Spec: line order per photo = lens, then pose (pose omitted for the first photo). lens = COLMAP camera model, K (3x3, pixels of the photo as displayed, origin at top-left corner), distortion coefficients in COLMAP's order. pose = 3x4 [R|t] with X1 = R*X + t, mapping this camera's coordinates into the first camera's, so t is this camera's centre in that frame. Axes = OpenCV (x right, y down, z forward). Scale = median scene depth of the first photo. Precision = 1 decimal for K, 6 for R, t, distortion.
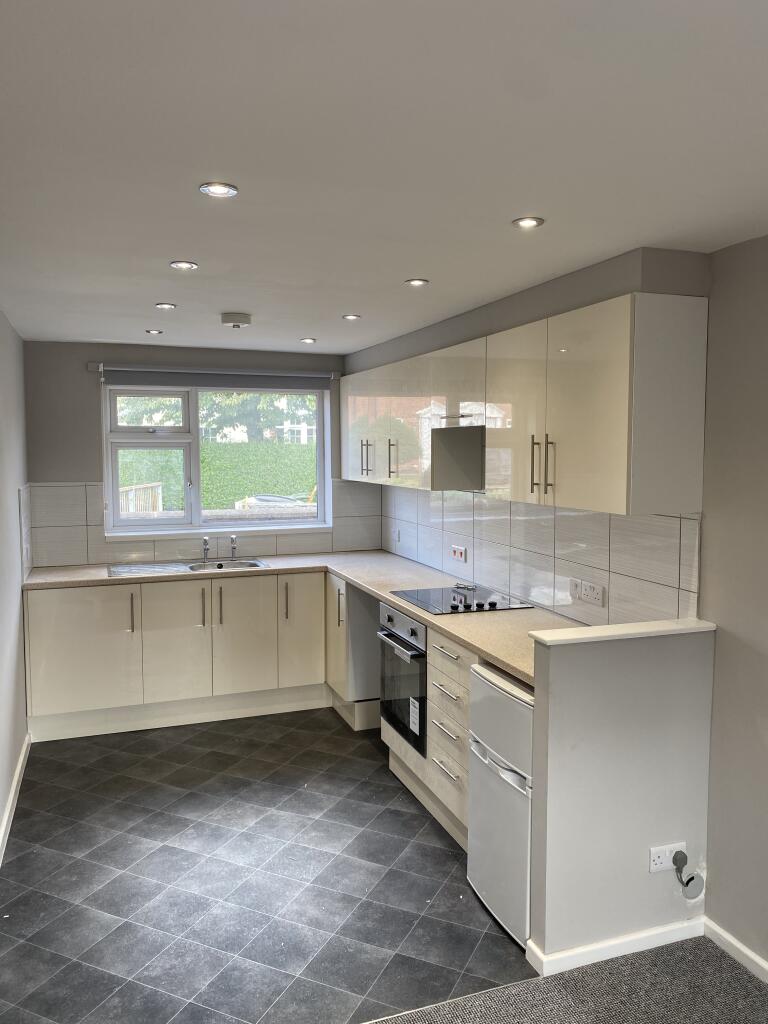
lens RADIAL K [[777.7, 0, 387.6], [0, 777.7, 508.7], [0, 0, 1]] dist [0.007914, -0.008967]
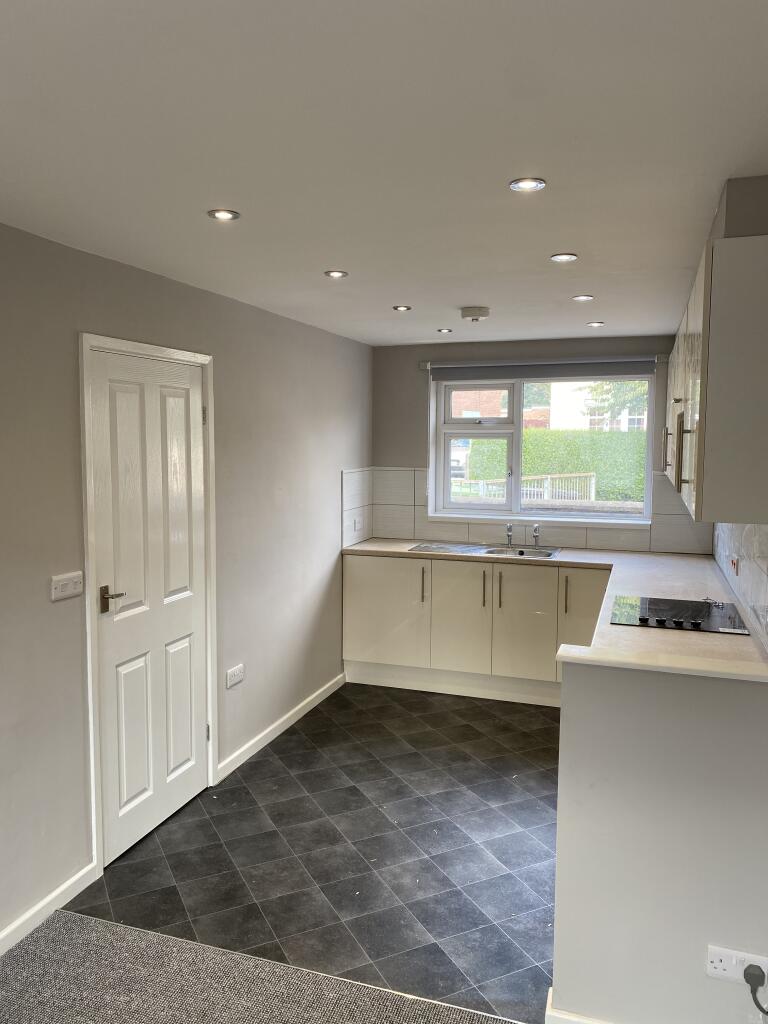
lens RADIAL K [[766.0, 0, 384.0], [0, 766.0, 512.0], [0, 0, 1]] dist [0.018431, -0.088679]
pose [[0.779096, 0.066157, -0.623404, 0.278660], [-0.055392, 0.997791, 0.036662, -0.007608], [0.624453, 0.005968, 0.781040, 0.097997]]
